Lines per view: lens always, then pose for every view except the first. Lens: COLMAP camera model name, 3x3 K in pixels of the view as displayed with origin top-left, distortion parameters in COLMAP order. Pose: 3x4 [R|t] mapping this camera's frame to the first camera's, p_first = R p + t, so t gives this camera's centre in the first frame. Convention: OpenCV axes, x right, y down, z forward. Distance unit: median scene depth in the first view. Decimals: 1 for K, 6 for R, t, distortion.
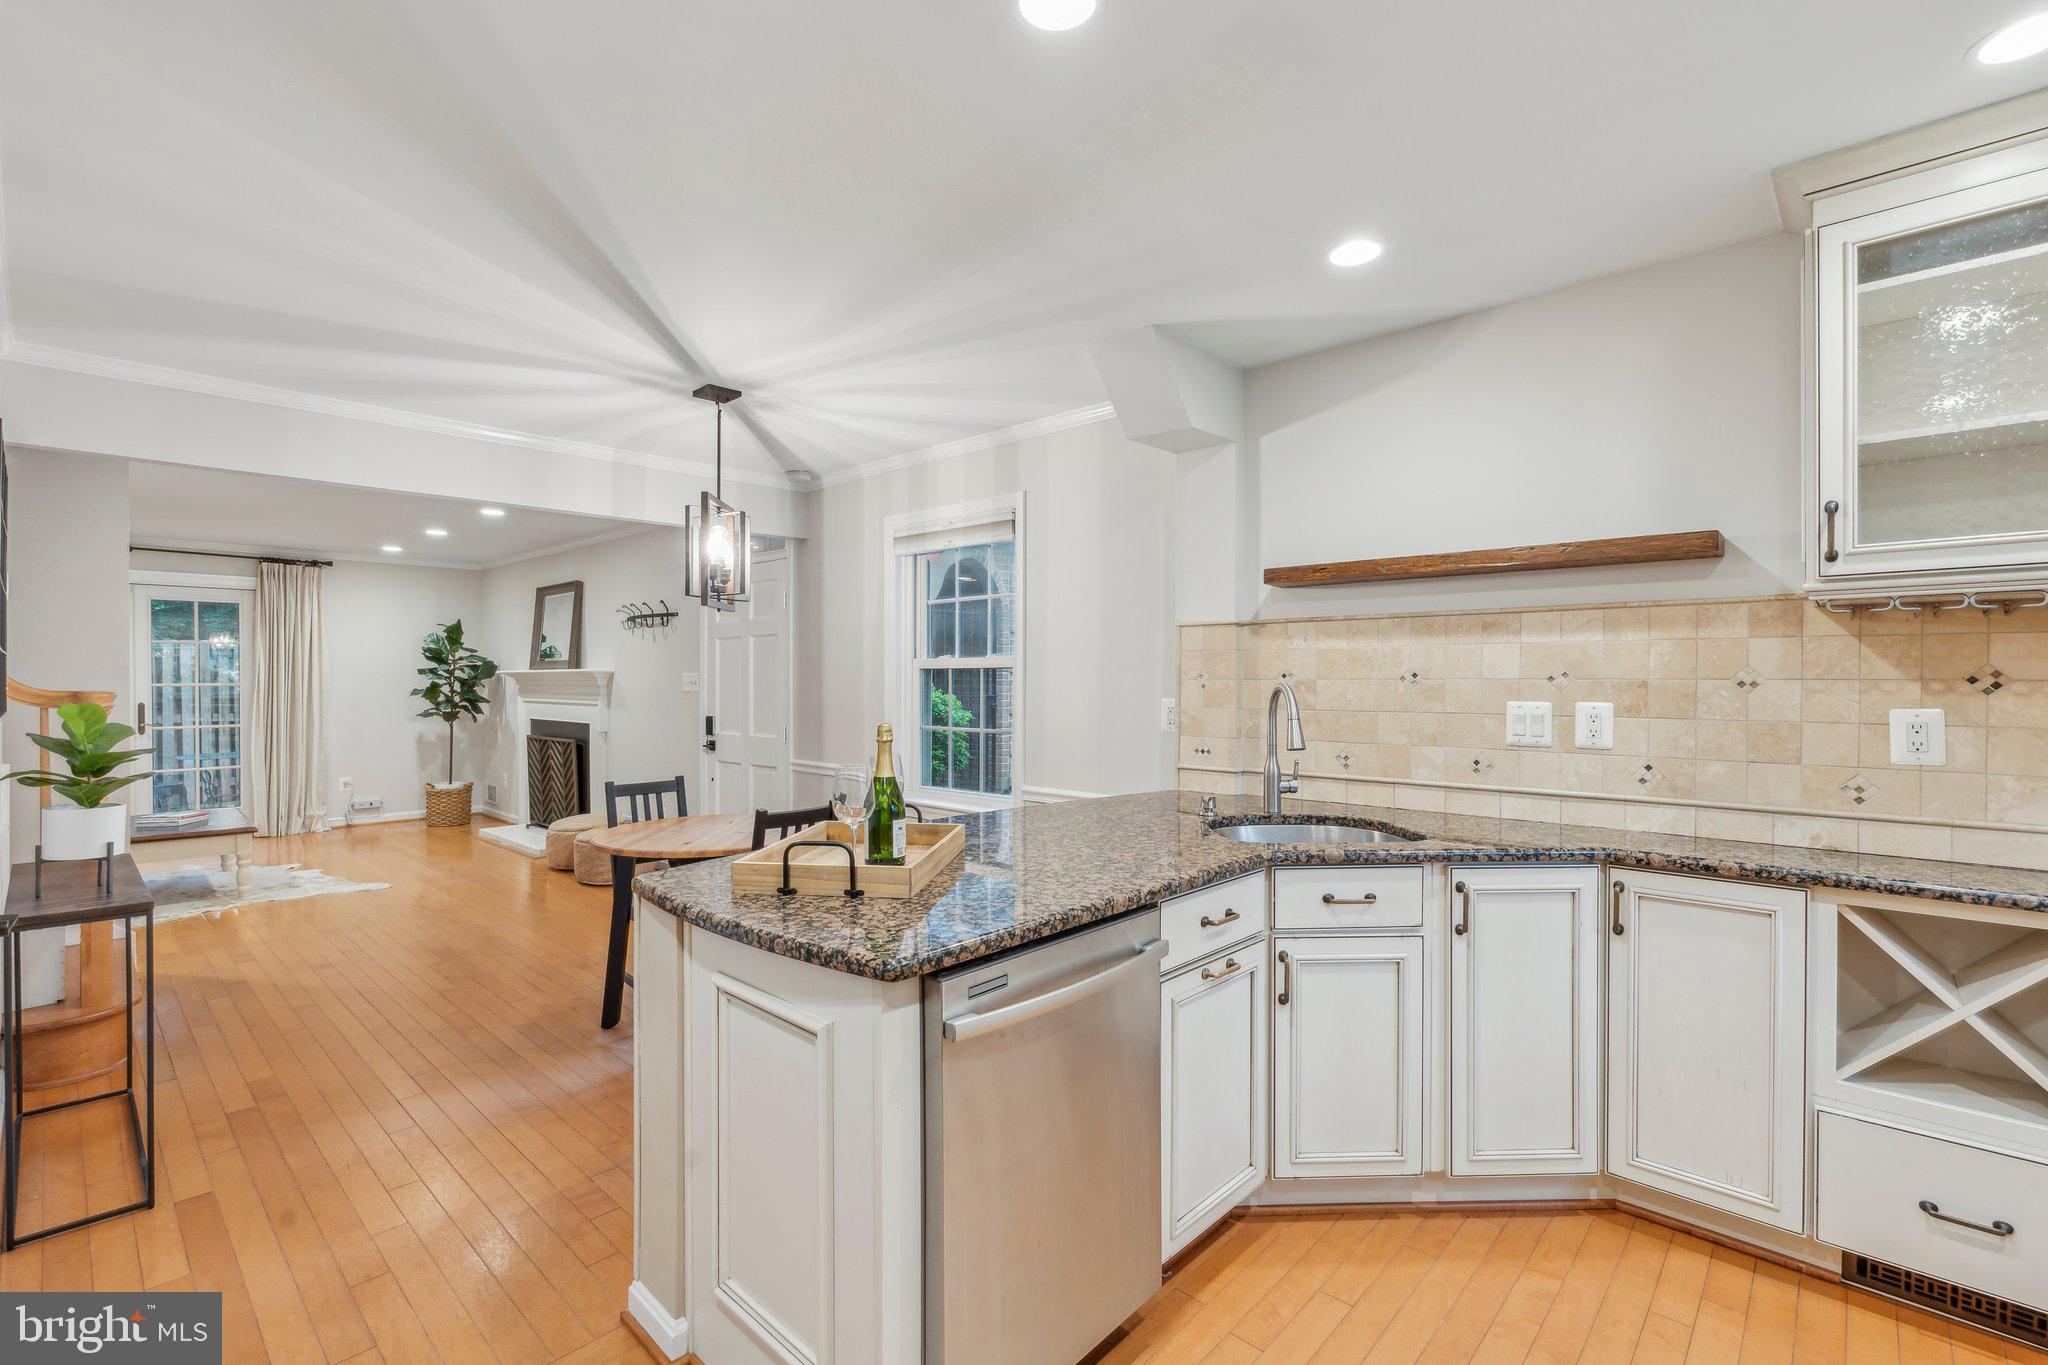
lens RADIAL K [[898.4, 0, 1019.1], [0, 898.4, 682.4], [0, 0, 1]] dist [-0.002081, -0.000524]
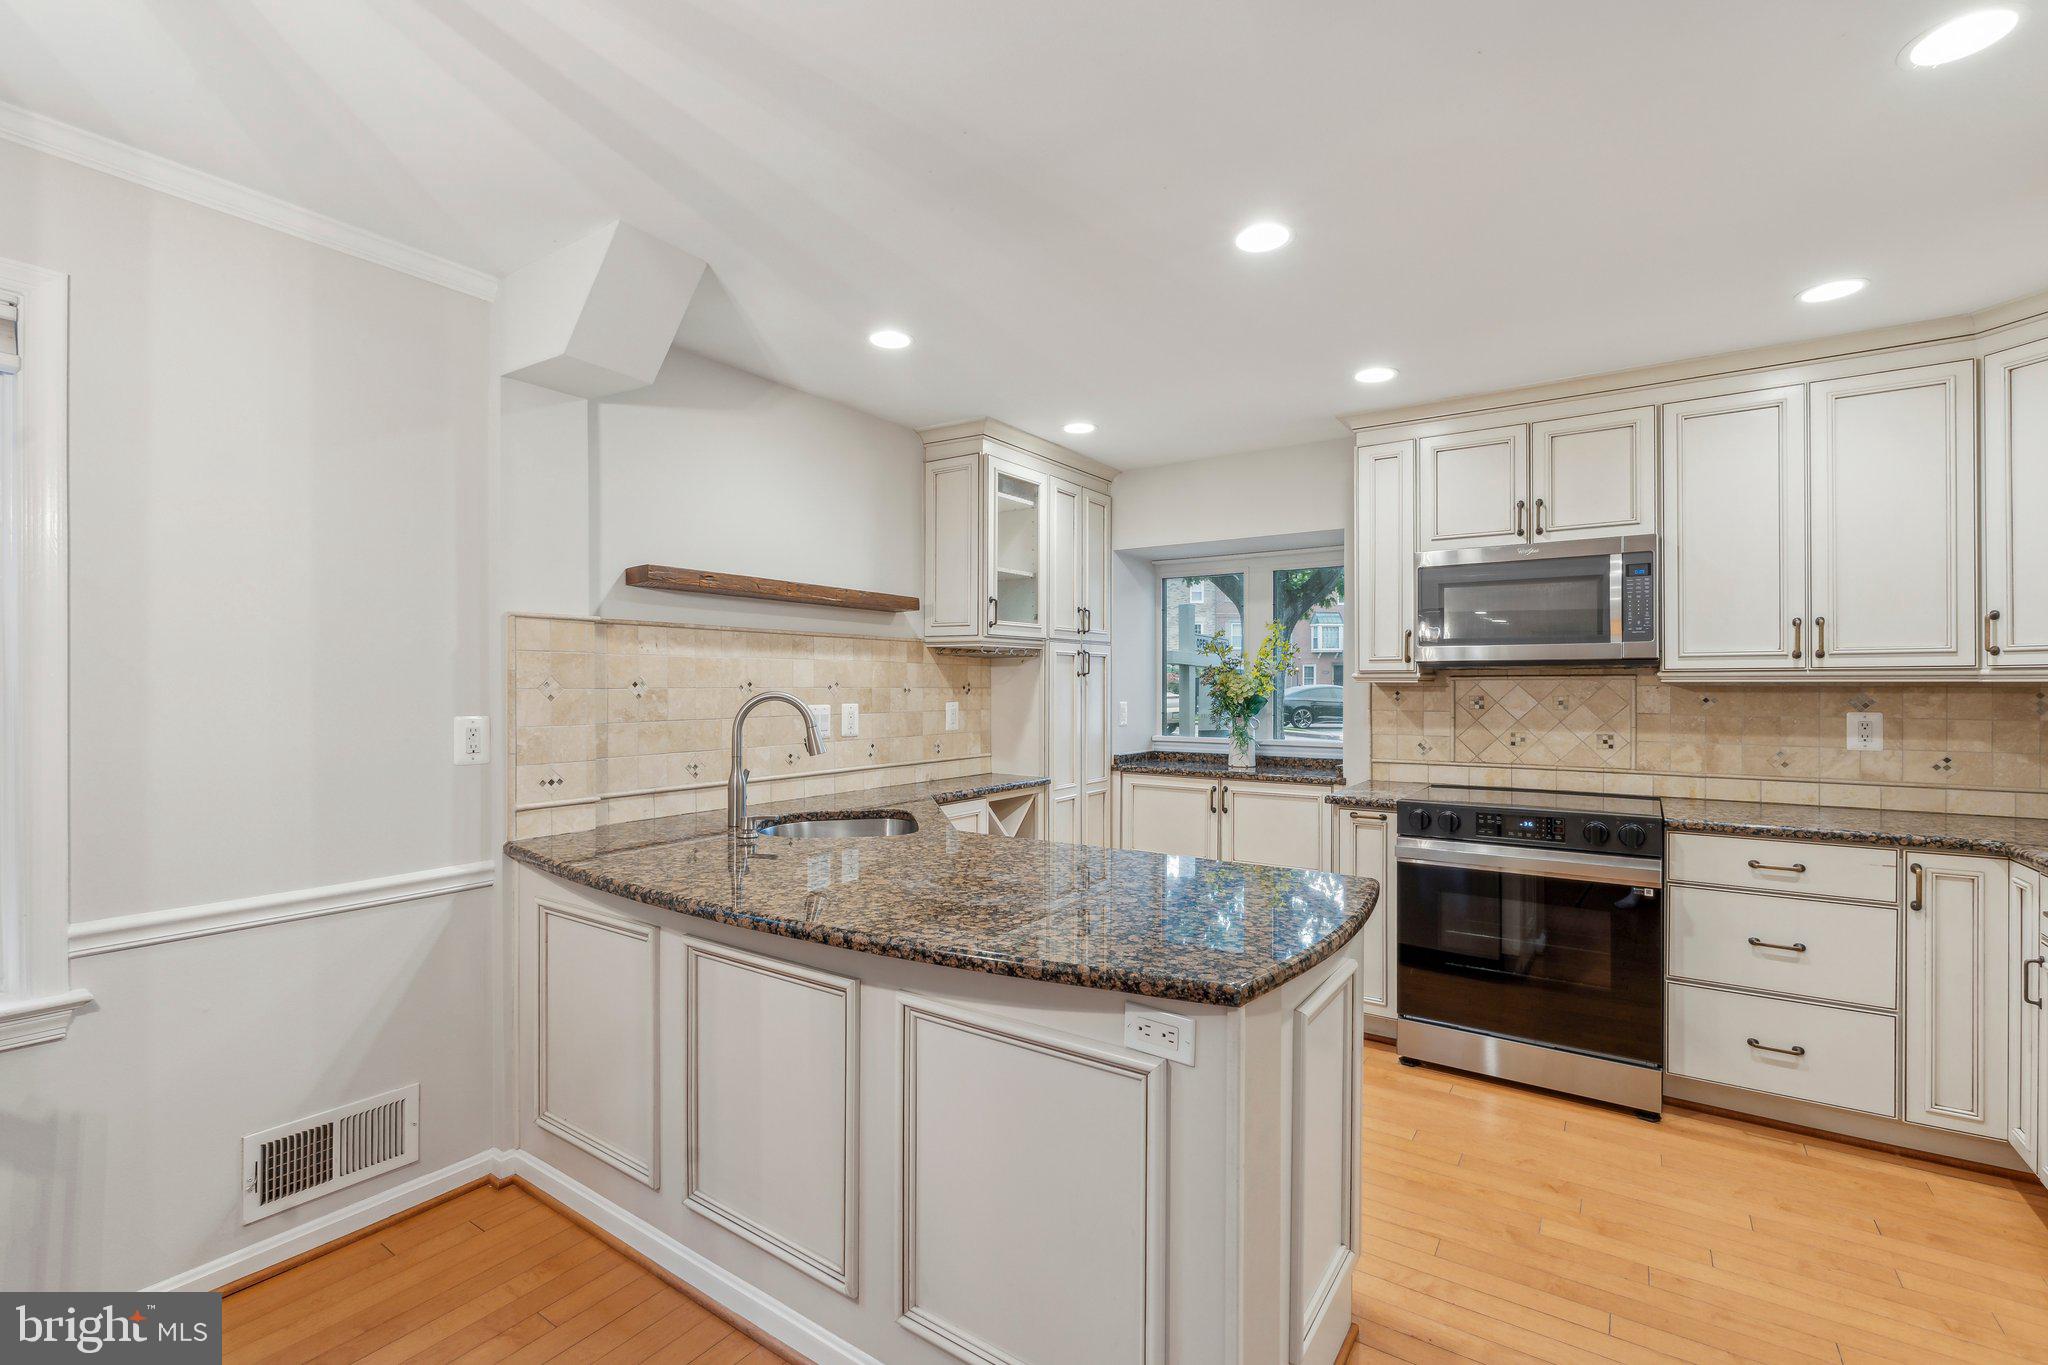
lens RADIAL K [[898.4, 0, 1019.1], [0, 898.4, 682.4], [0, 0, 1]] dist [-0.002081, -0.000524]
pose [[-0.140422, 0.002933, 0.990087, -0.279670], [0.003355, 0.999991, -0.002487, -0.002532], [-0.990086, 0.002972, -0.140430, 0.324837]]
